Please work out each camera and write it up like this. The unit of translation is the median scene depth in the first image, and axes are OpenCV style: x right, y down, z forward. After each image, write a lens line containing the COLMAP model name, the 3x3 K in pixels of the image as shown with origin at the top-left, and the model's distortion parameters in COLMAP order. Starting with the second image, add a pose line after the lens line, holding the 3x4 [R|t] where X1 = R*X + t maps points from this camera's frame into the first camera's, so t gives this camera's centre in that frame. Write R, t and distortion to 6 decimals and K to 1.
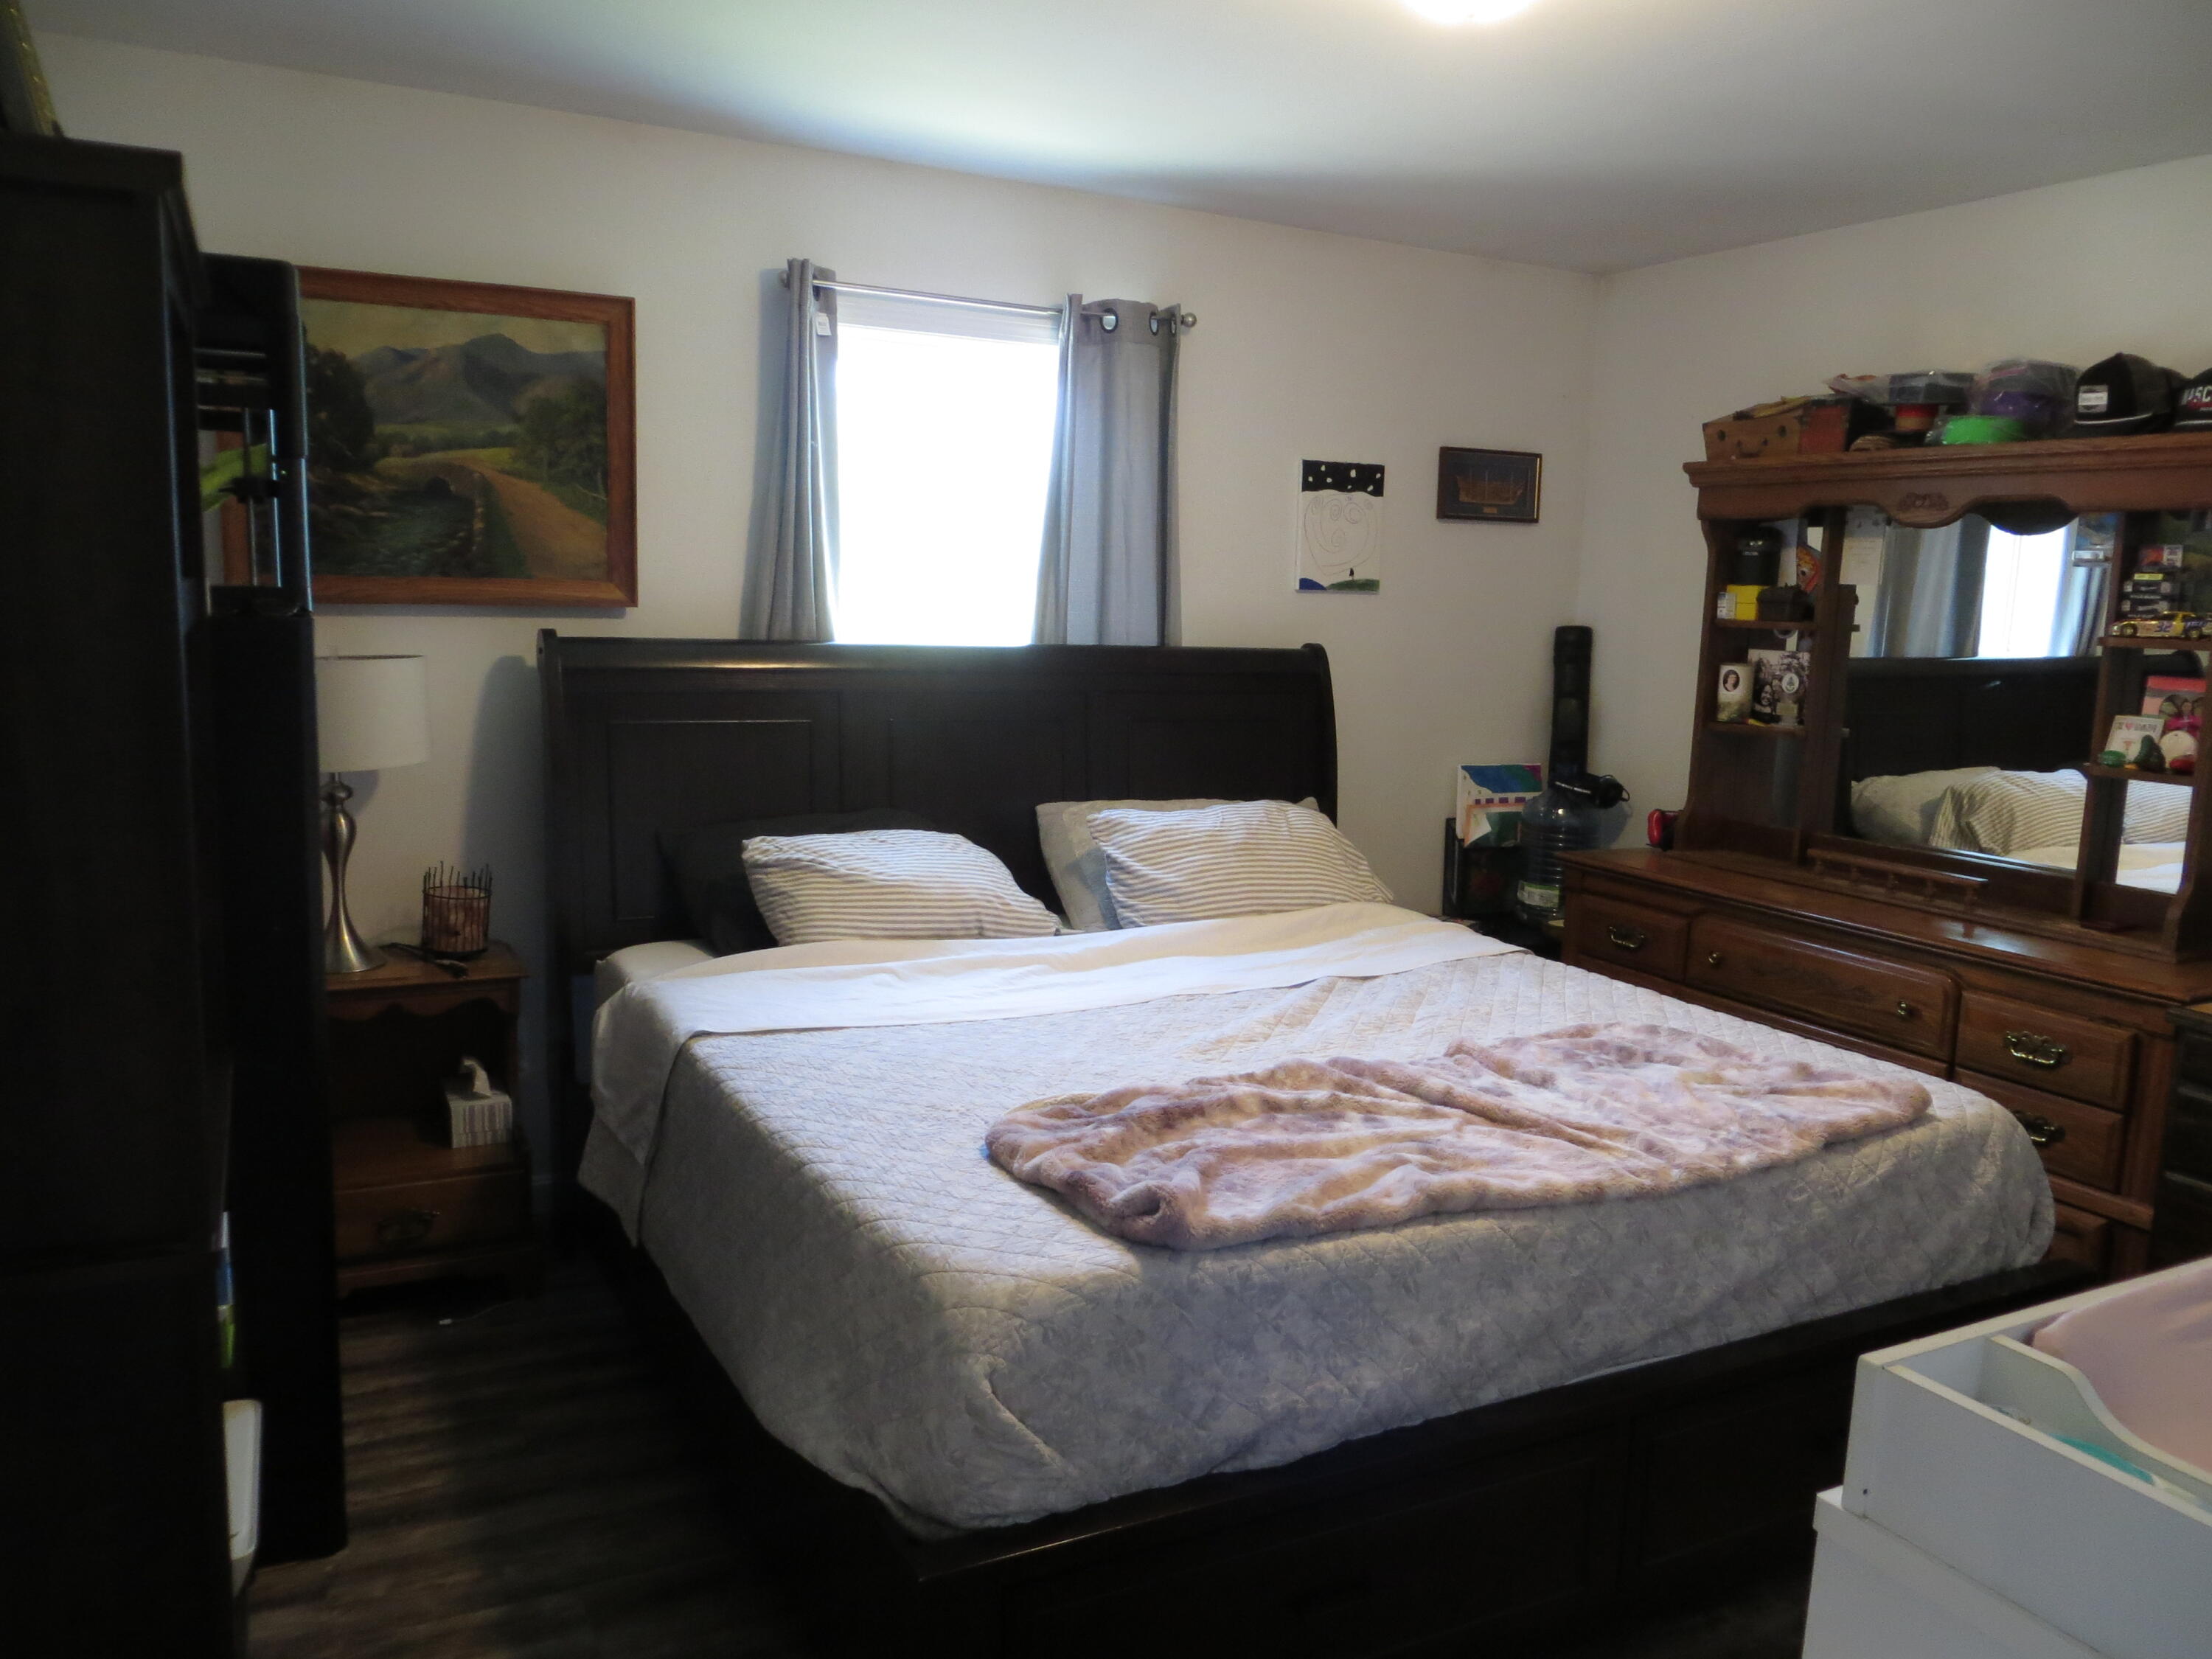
lens RADIAL K [[1676.6, 0, 1102.6], [0, 1676.6, 832.7], [0, 0, 1]] dist [-0.010407, -0.003685]
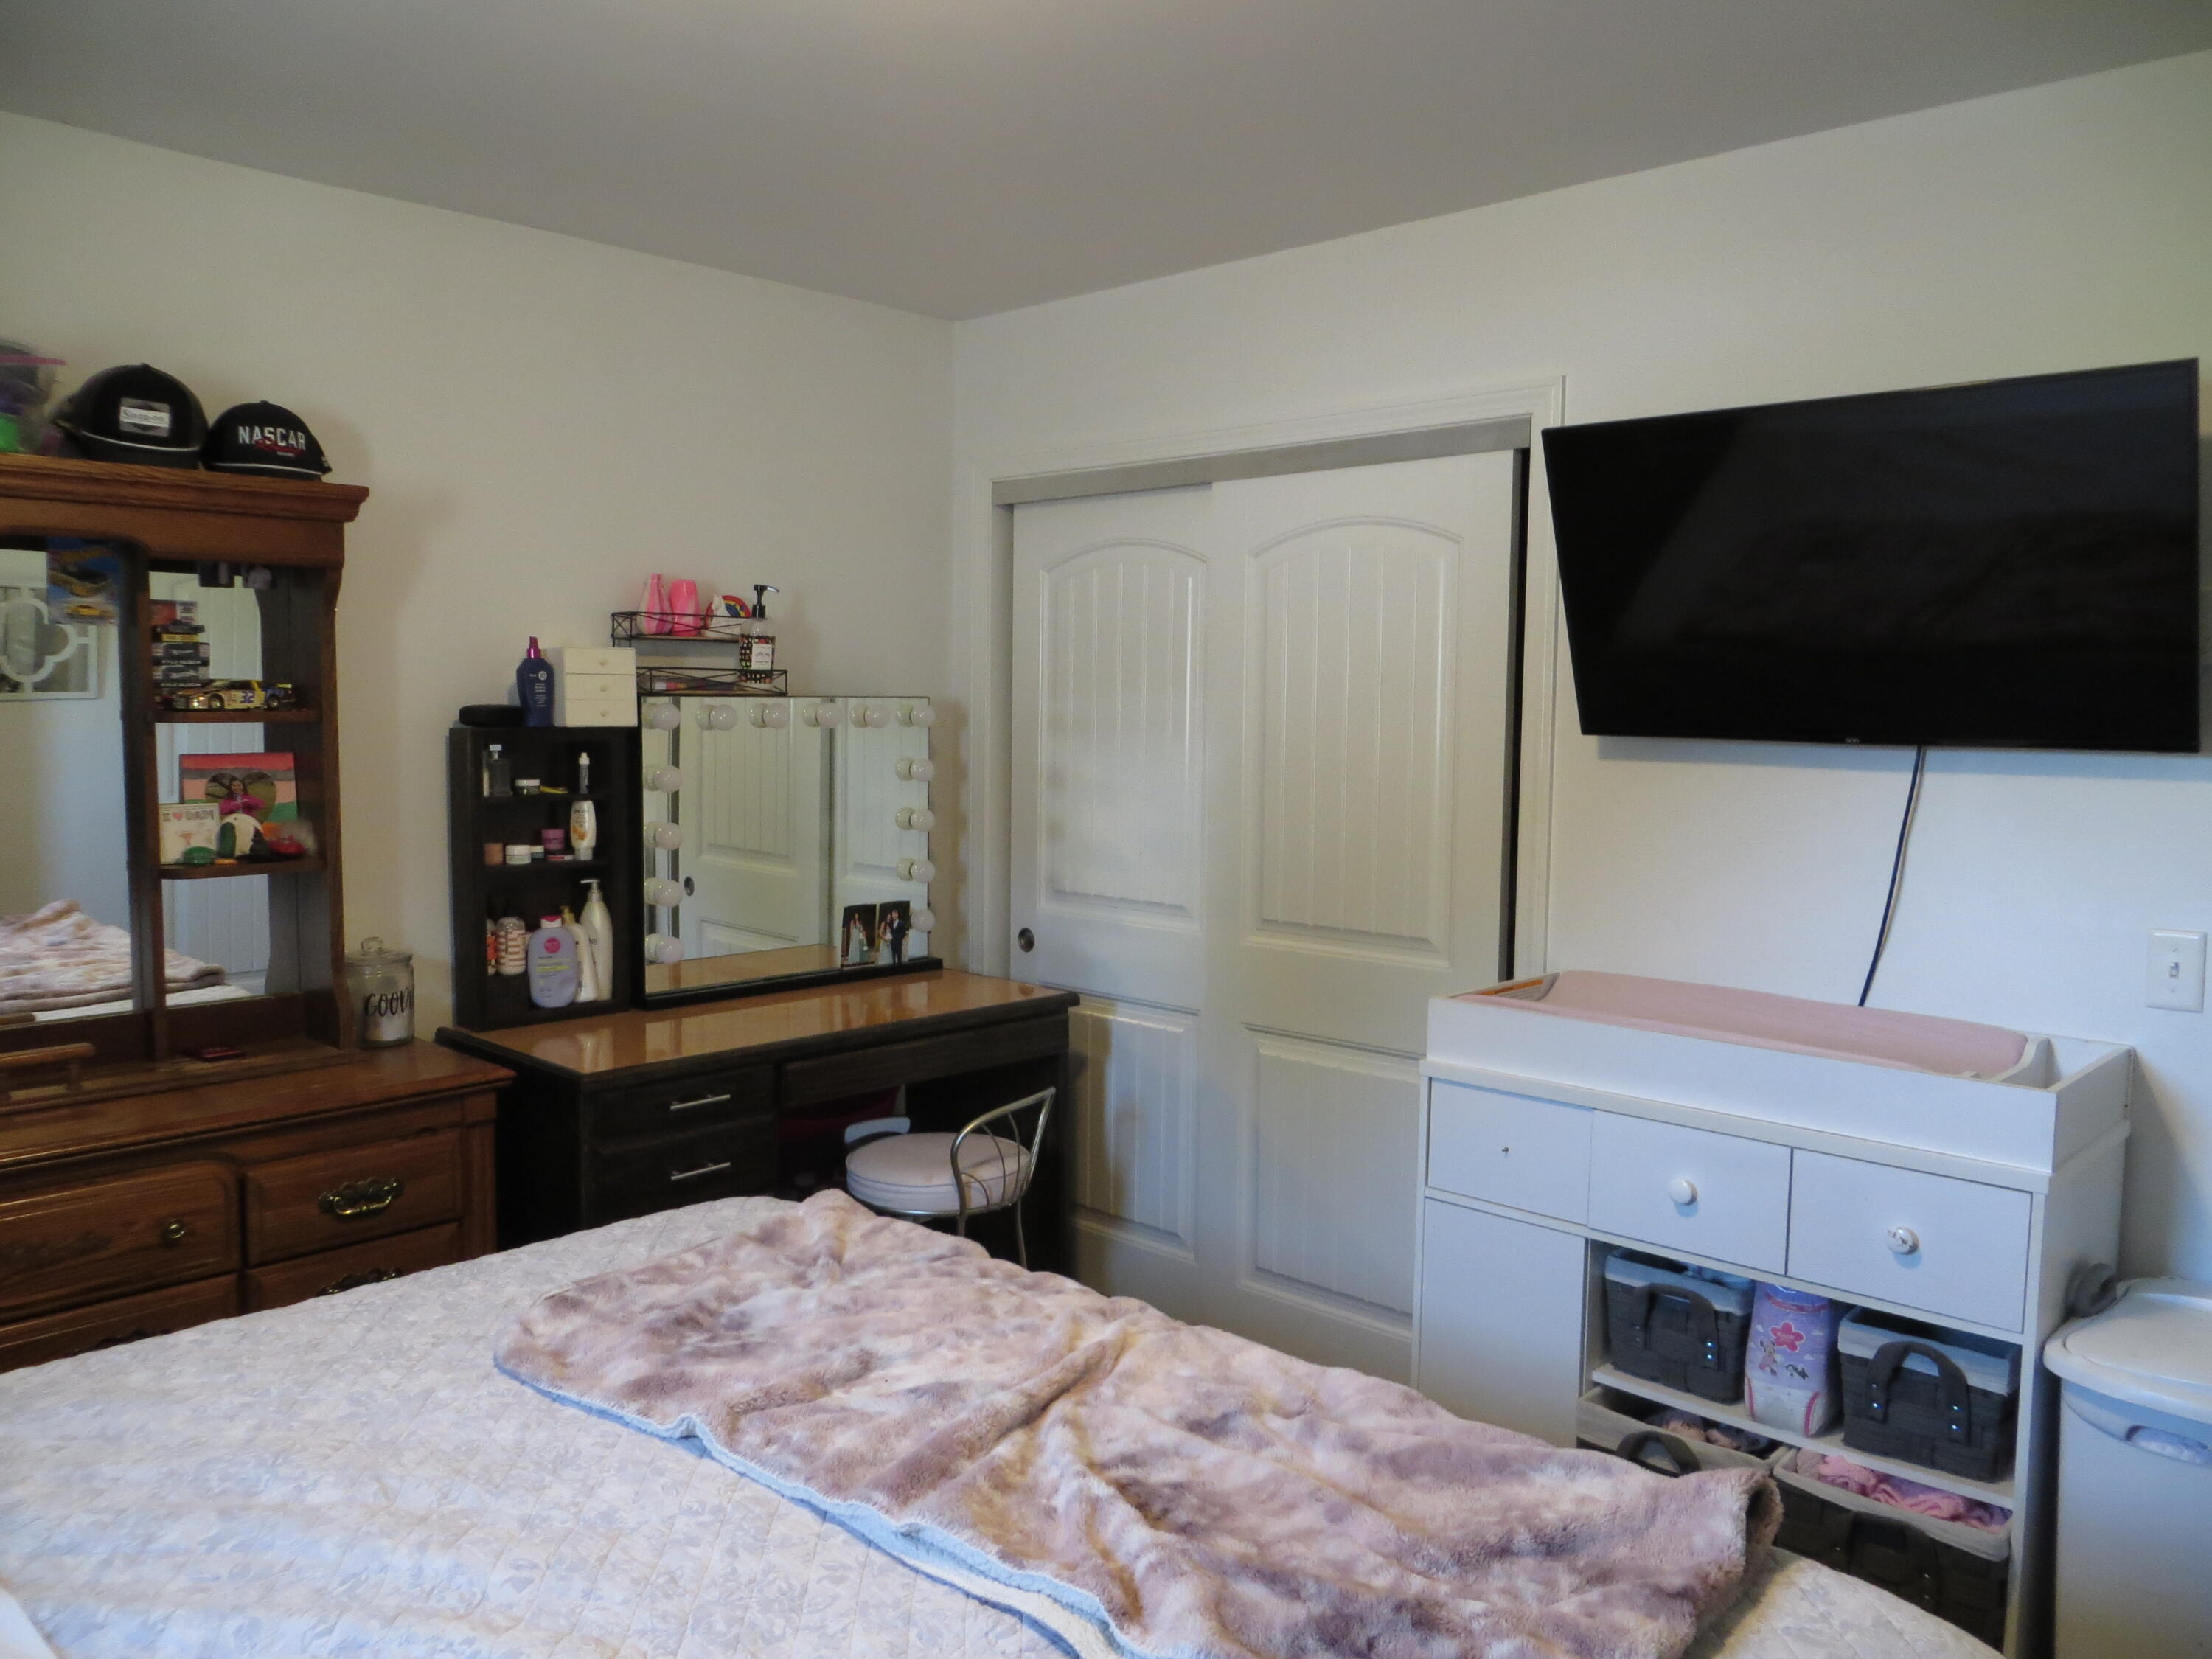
lens RADIAL K [[1676.6, 0, 1101.4], [0, 1676.6, 829.0], [0, 0, 1]] dist [-0.010407, -0.003685]
pose [[-0.322318, -0.119344, 0.939078, -0.330167], [0.118149, 0.979192, 0.164994, -0.145768], [-0.939229, 0.164131, -0.301511, 0.847997]]
